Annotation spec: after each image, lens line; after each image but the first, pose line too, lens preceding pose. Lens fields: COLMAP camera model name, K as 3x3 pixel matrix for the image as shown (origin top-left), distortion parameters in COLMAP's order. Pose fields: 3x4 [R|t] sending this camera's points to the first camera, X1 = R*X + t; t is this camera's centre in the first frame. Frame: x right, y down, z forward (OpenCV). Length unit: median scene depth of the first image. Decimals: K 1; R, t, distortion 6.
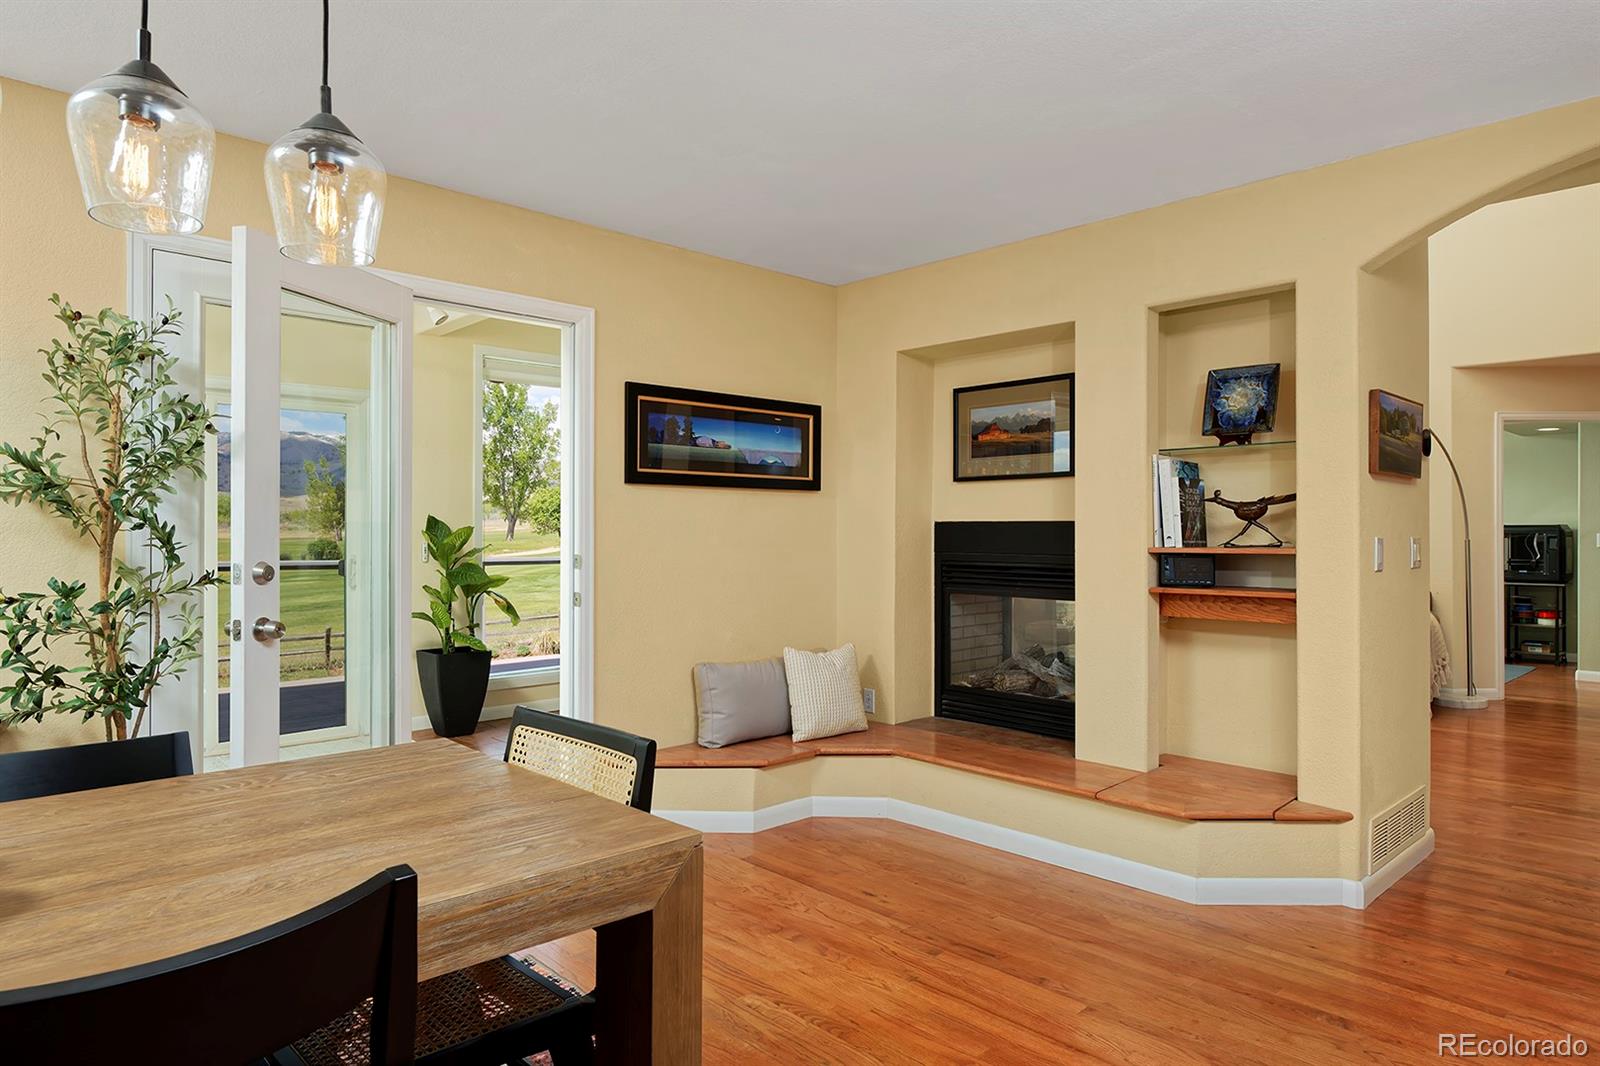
lens RADIAL K [[959.7, 0, 800.8], [0, 959.7, 531.8], [0, 0, 1]] dist [-0.001996, -0.002840]
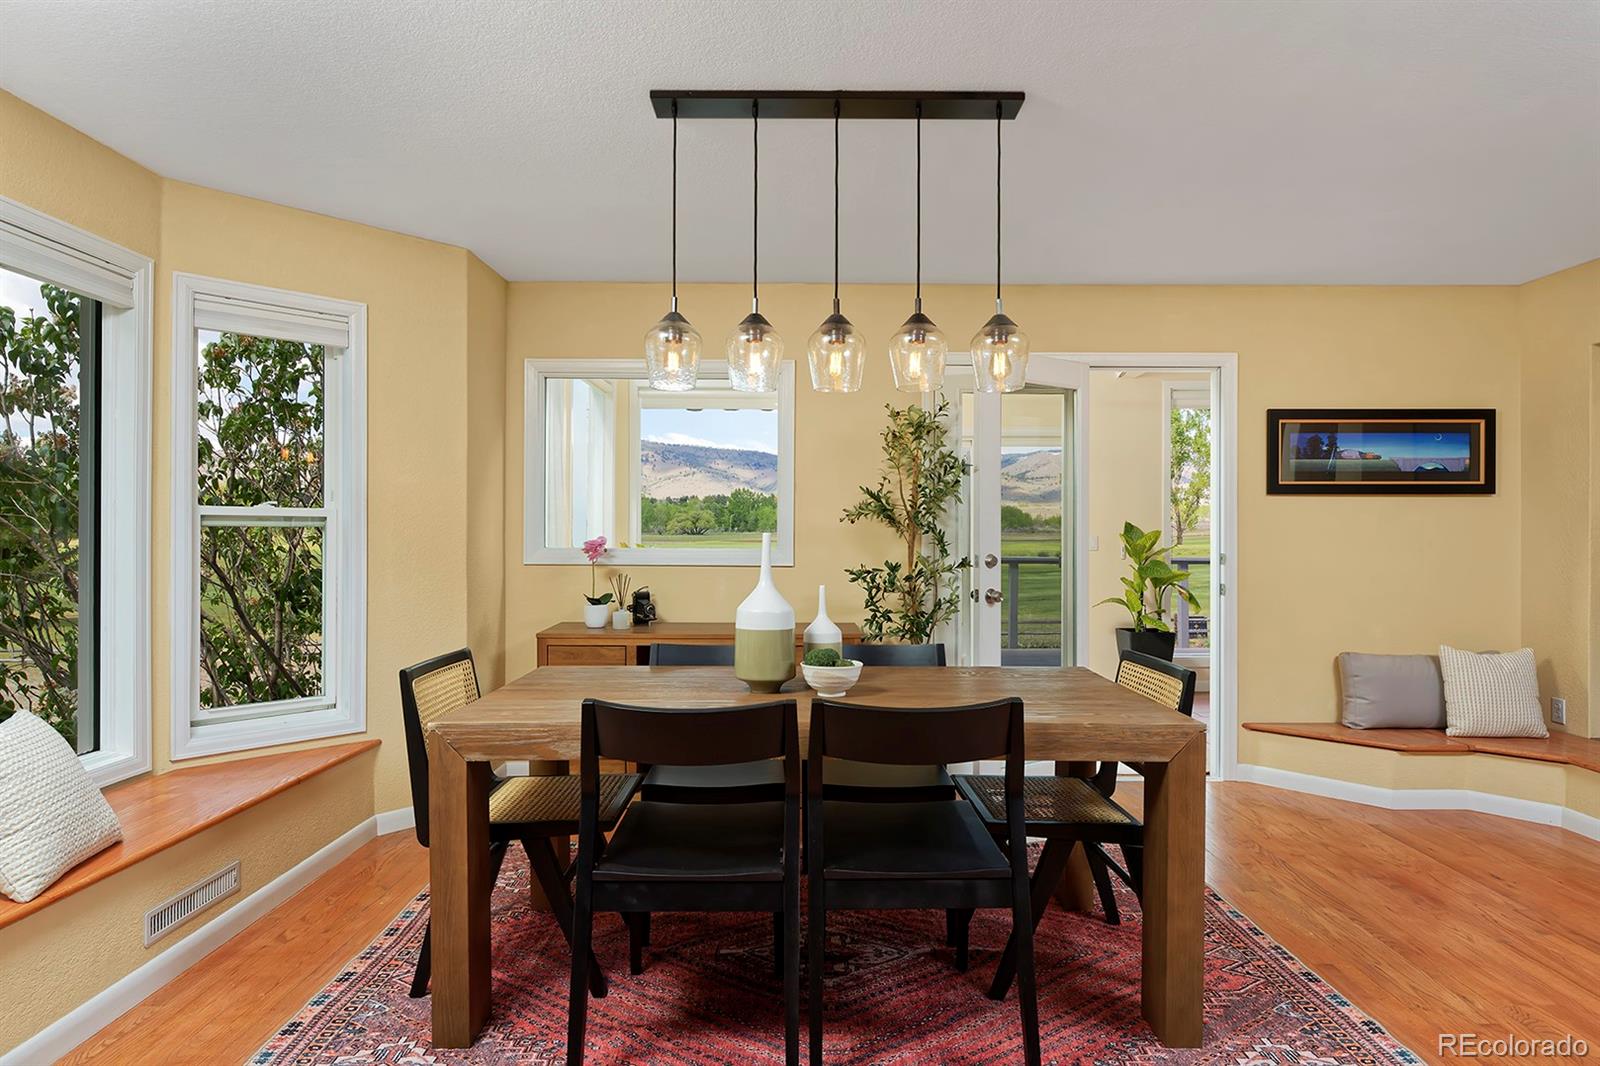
lens RADIAL K [[881.8, 0, 806.3], [0, 881.8, 531.8], [0, 0, 1]] dist [-0.005830, -0.003503]
pose [[0.725416, -0.002180, -0.688308, 0.163550], [0.000040, 0.999995, -0.003124, -0.000750], [0.688311, 0.002239, 0.725412, -0.200593]]
